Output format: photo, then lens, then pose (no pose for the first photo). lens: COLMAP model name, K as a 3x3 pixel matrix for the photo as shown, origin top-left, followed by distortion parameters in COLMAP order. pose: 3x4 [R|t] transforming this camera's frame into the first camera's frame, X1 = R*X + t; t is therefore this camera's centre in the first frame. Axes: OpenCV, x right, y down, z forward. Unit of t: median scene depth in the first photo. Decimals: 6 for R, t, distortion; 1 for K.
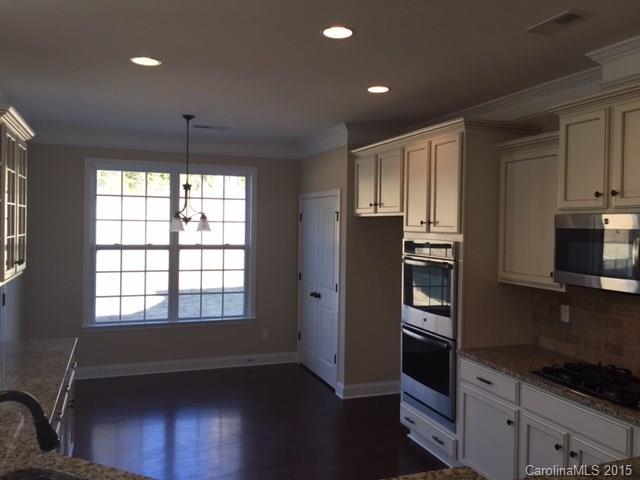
lens RADIAL K [[552.8, 0, 319.3], [0, 552.8, 234.7], [0, 0, 1]] dist [0.078172, -0.110728]
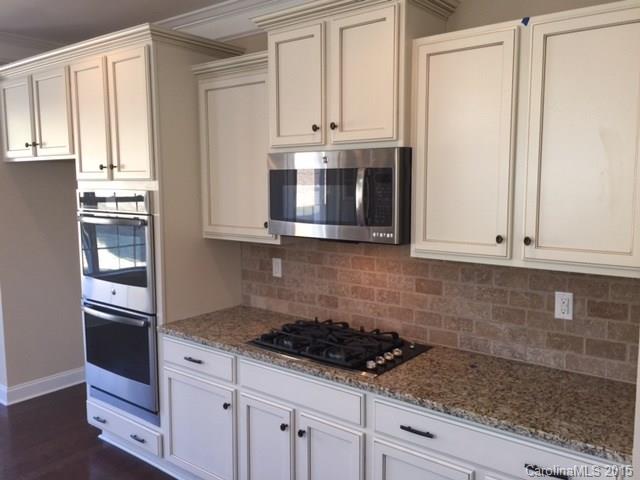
lens RADIAL K [[552.8, 0, 319.3], [0, 552.8, 234.7], [0, 0, 1]] dist [0.078172, -0.110728]
pose [[0.855651, -0.070585, 0.512718, 0.046769], [0.028449, 0.995573, 0.089581, 0.011252], [-0.516772, -0.062064, 0.853871, 0.210915]]
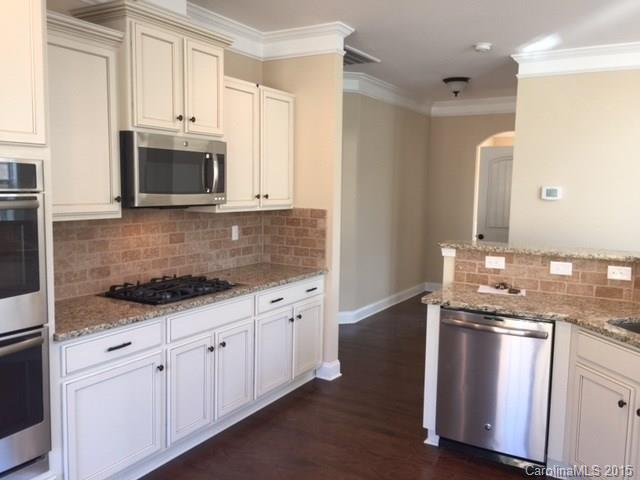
lens RADIAL K [[552.8, 0, 319.3], [0, 552.8, 234.7], [0, 0, 1]] dist [0.078172, -0.110728]
pose [[-0.628153, -0.100928, 0.771517, -0.417976], [-0.014958, 0.992935, 0.117715, 0.016221], [-0.777946, 0.062403, -0.625224, 1.178820]]
